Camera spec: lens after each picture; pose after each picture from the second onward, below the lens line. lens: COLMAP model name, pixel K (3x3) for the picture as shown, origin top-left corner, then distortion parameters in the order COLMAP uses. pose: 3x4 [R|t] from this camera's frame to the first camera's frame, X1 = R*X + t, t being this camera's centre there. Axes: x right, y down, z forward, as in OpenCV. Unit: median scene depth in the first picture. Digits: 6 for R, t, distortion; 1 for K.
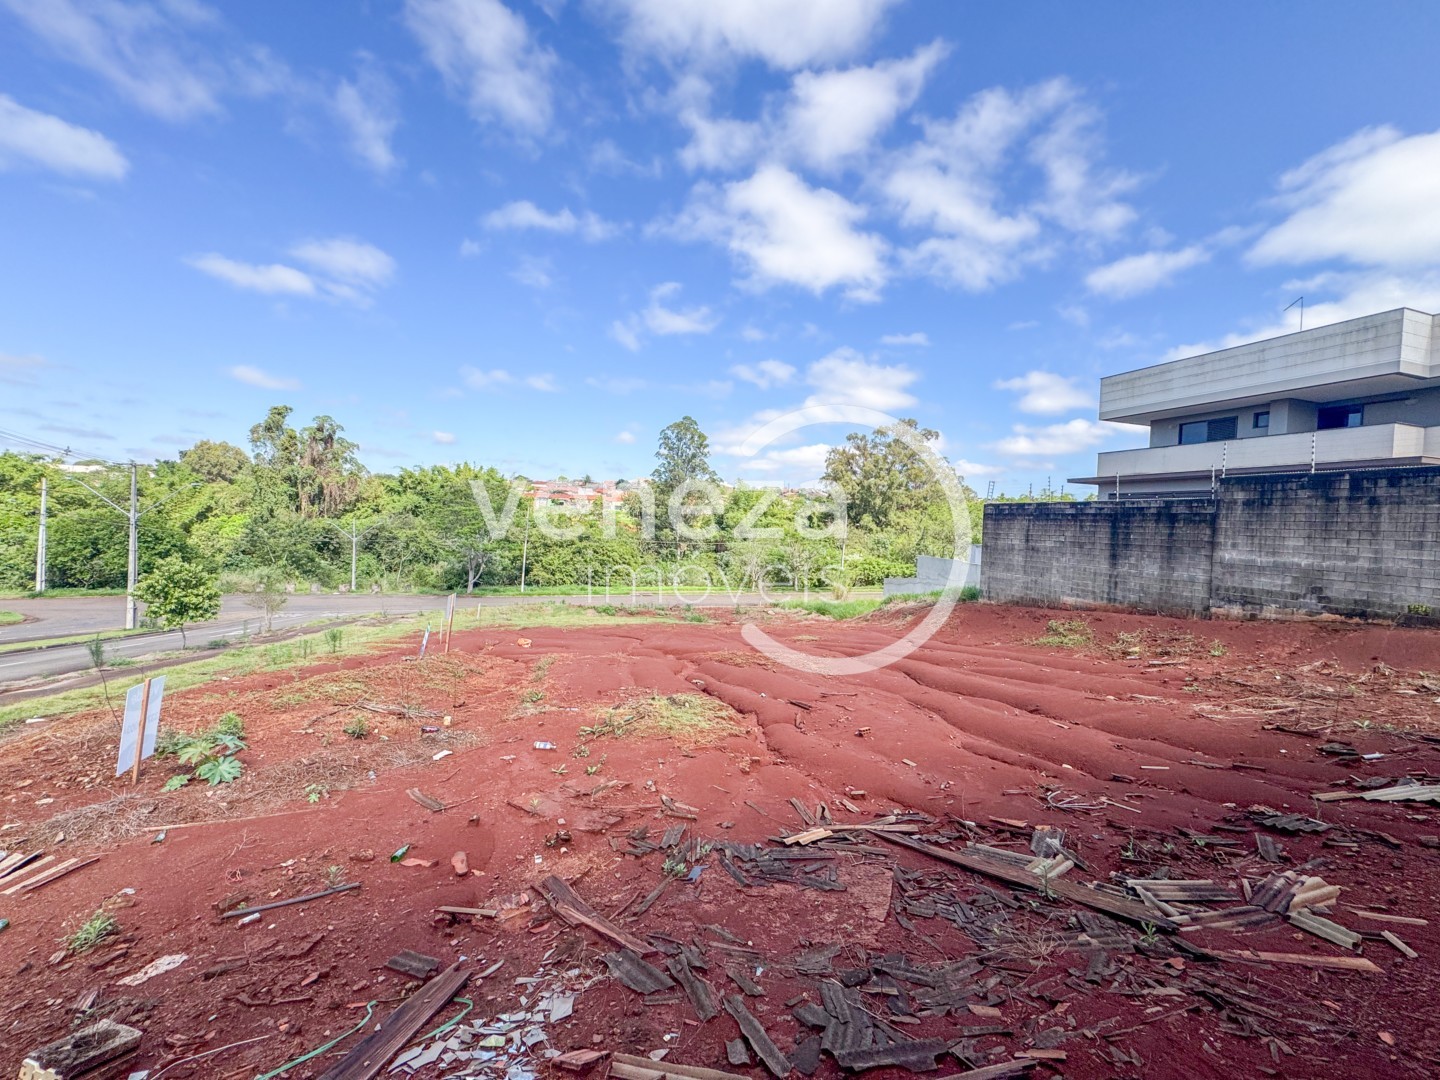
lens RADIAL K [[581.0, 0, 718.6], [0, 581.0, 529.6], [0, 0, 1]] dist [0.001343, -0.000069]
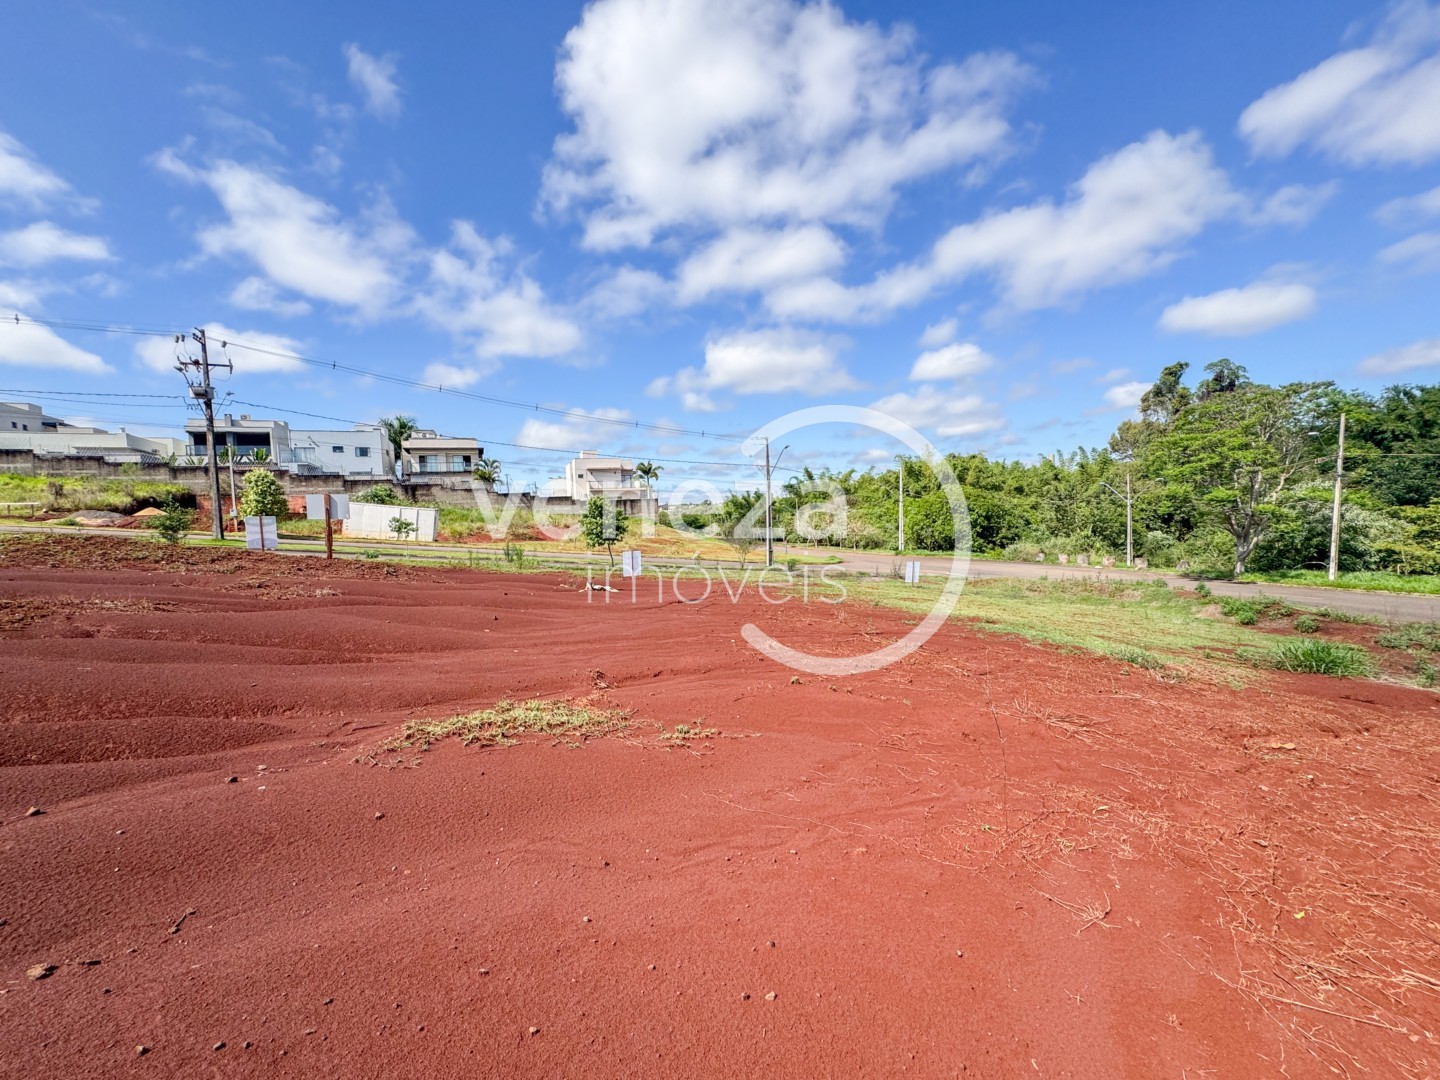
lens RADIAL K [[581.0, 0, 715.5], [0, 581.0, 539.8], [0, 0, 1]] dist [0.001343, -0.000069]
pose [[0.076761, 0.006425, -0.997029, 0.145897], [0.026954, 0.999600, 0.008517, 0.054652], [0.996685, -0.027528, 0.076557, 0.439697]]
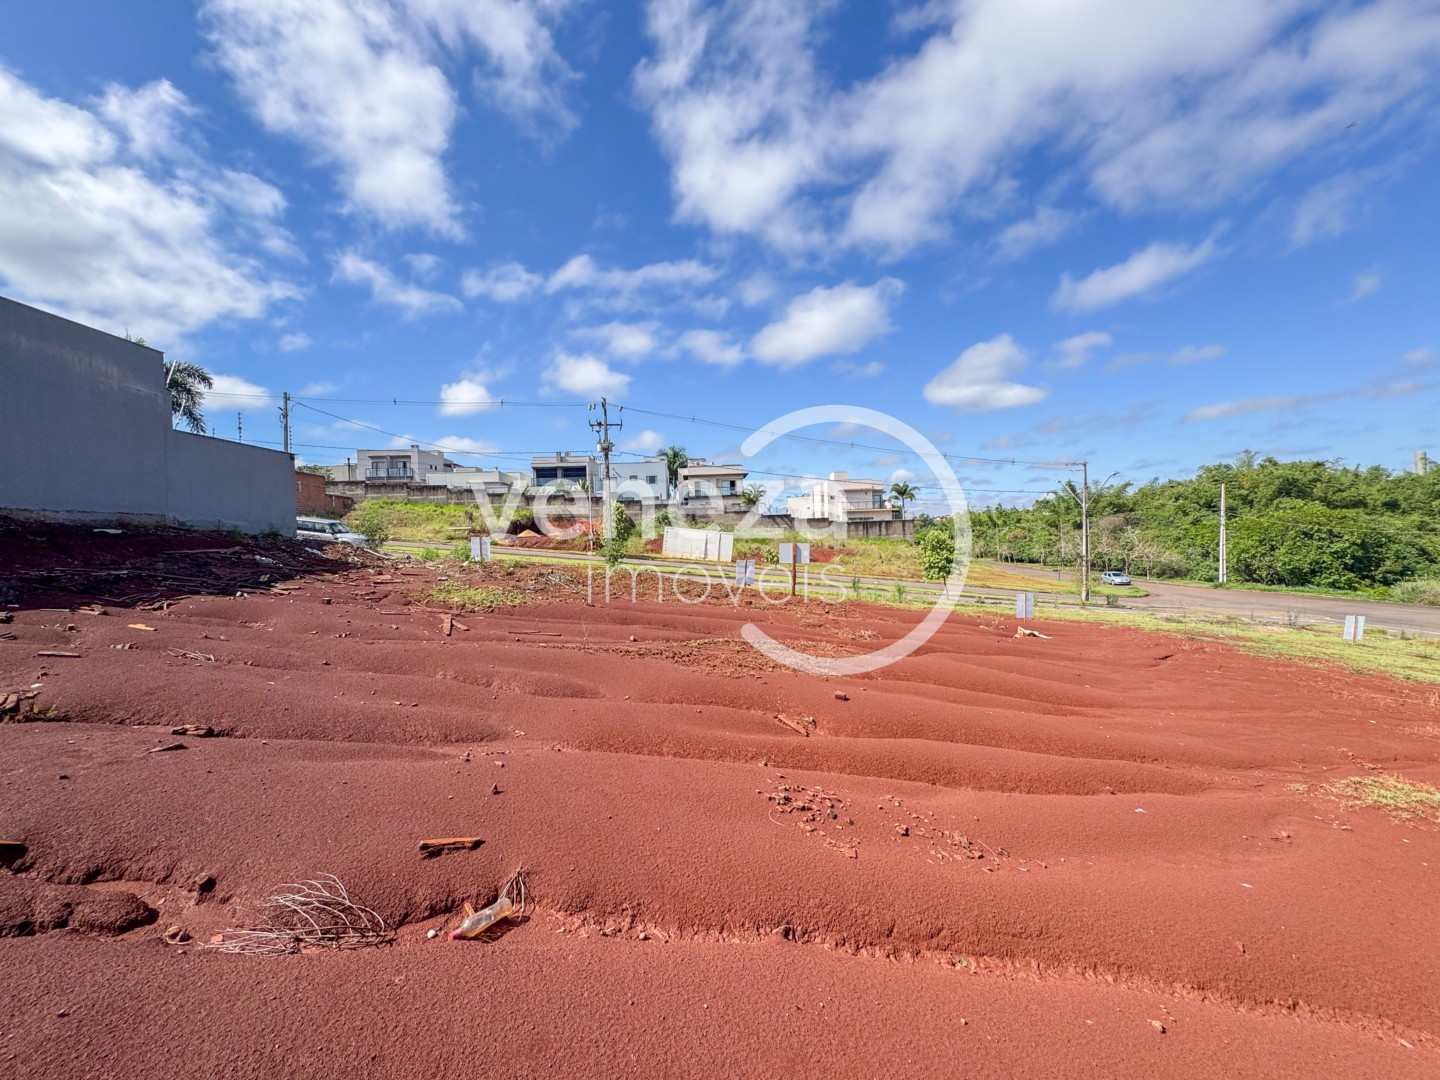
lens RADIAL K [[581.0, 0, 717.6], [0, 581.0, 576.9], [0, 0, 1]] dist [0.001343, -0.000069]
pose [[-0.274604, 0.042070, -0.960637, 0.189938], [0.006300, 0.999100, 0.041954, 0.037947], [0.961537, 0.005469, -0.274621, 0.343304]]
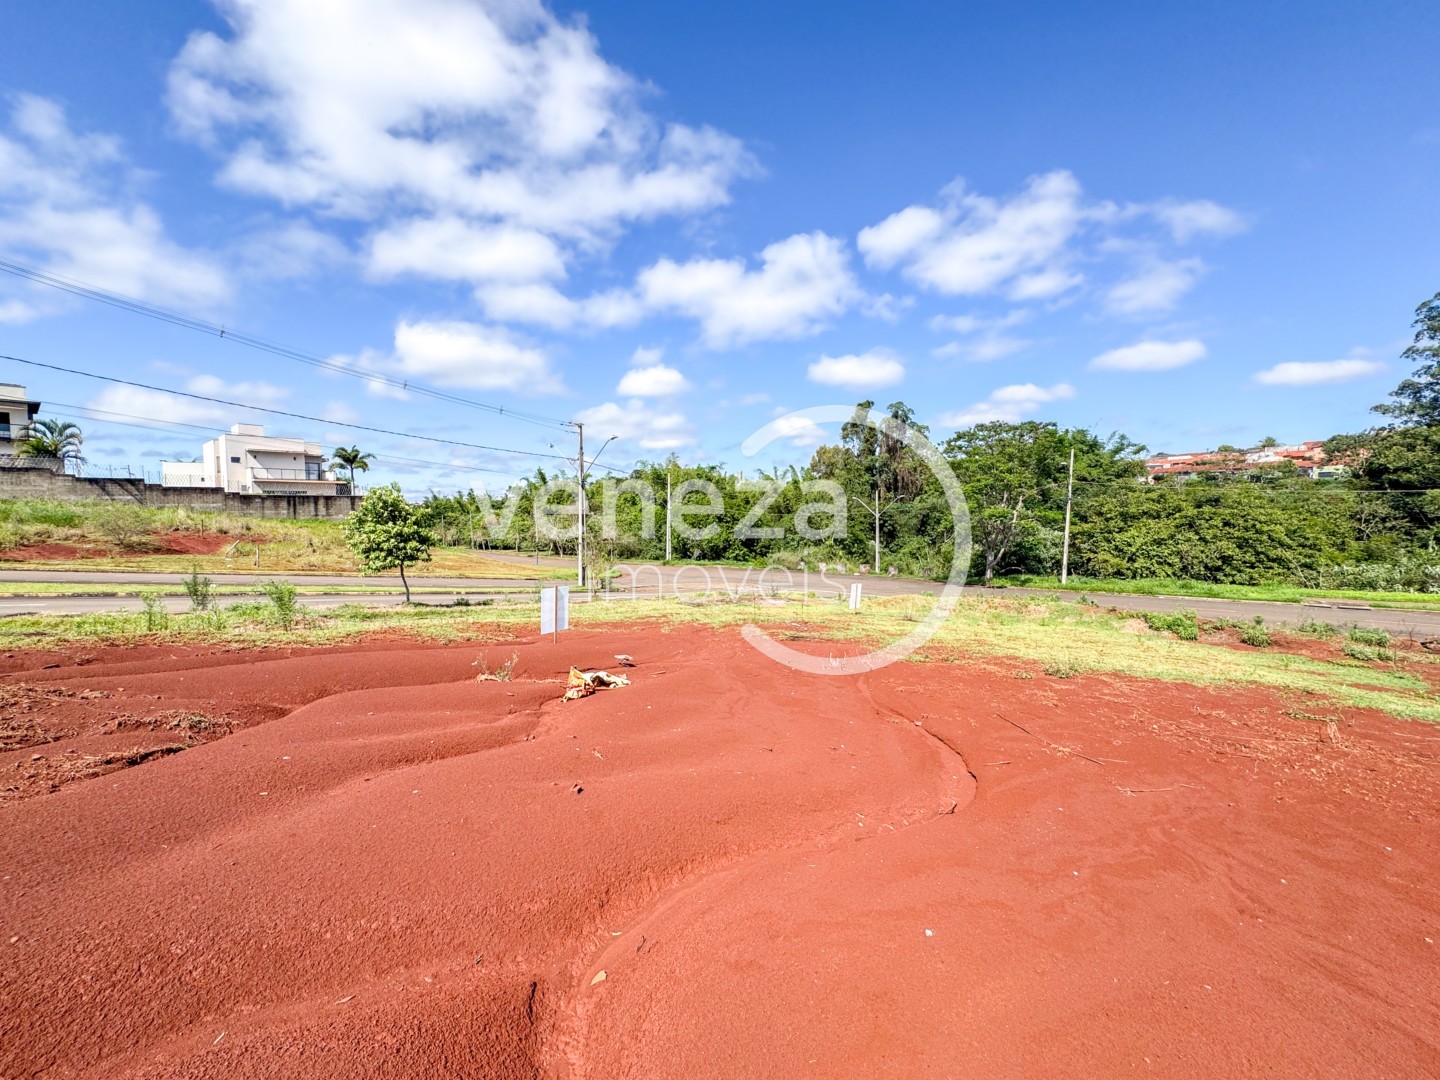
lens RADIAL K [[581.0, 0, 723.4], [0, 581.0, 519.2], [0, 0, 1]] dist [0.001343, -0.000069]
pose [[0.548360, -0.034730, -0.835521, -0.014031], [0.021954, 0.999391, -0.027133, 0.049202], [0.835954, -0.003465, 0.548788, 0.371740]]
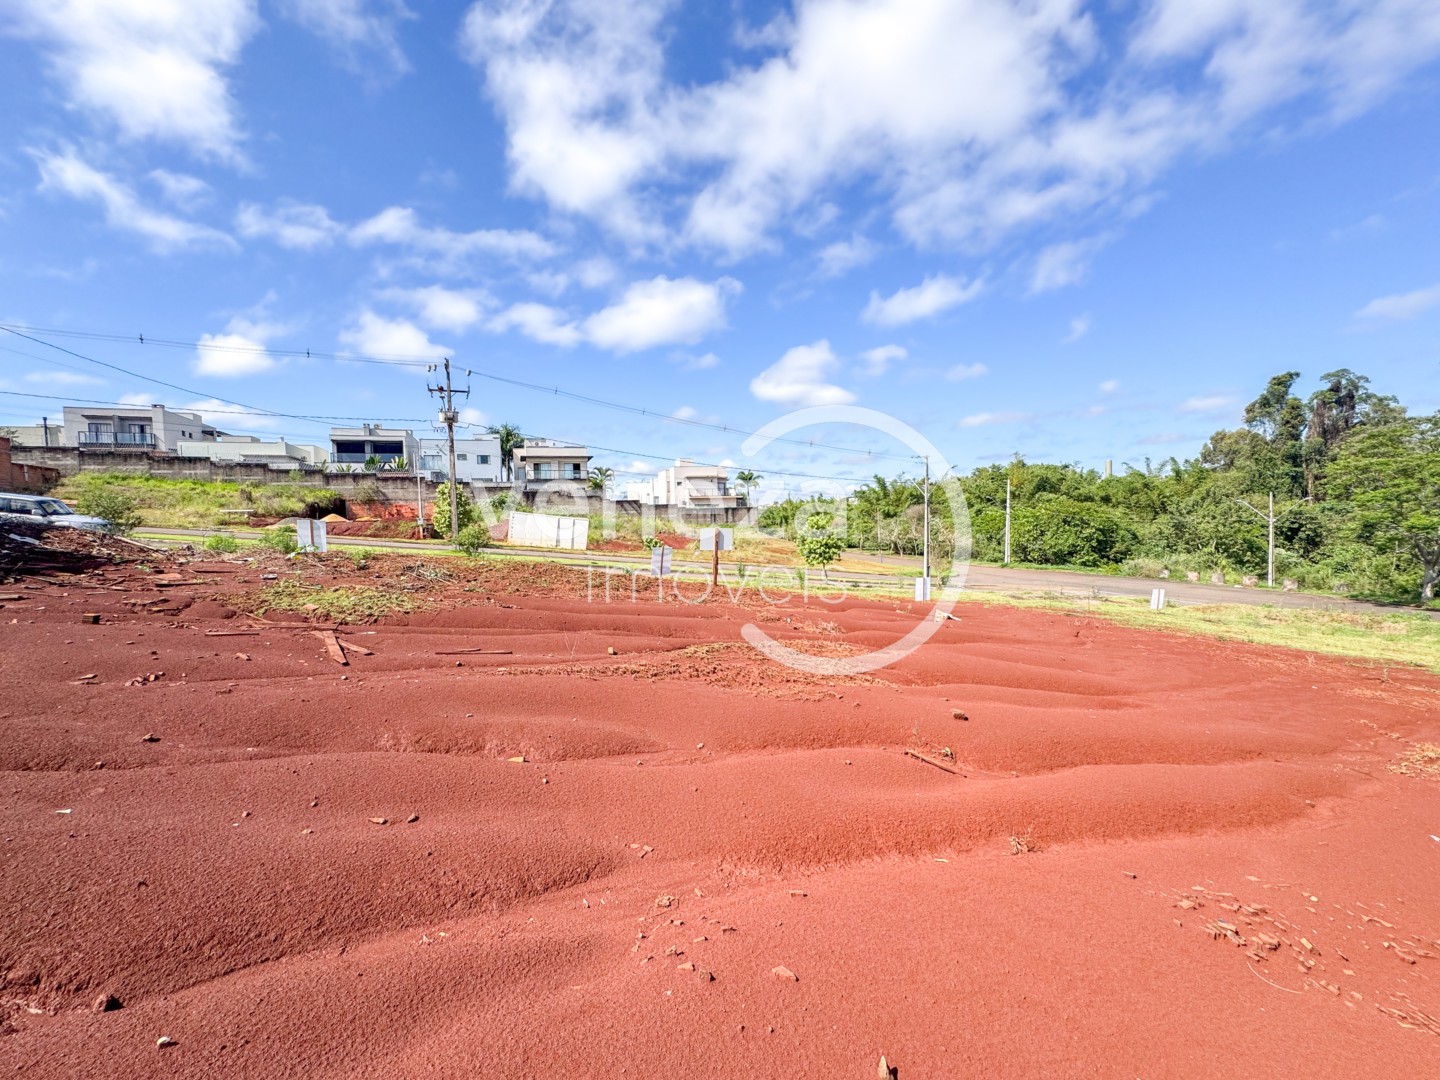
lens RADIAL K [[581.0, 0, 719.7], [0, 581.0, 534.5], [0, 0, 1]] dist [0.001343, -0.000069]
pose [[0.019295, -0.005418, -0.999799, 0.162861], [0.010482, 0.999931, -0.005217, 0.037631], [0.999759, -0.010379, 0.019351, 0.289918]]
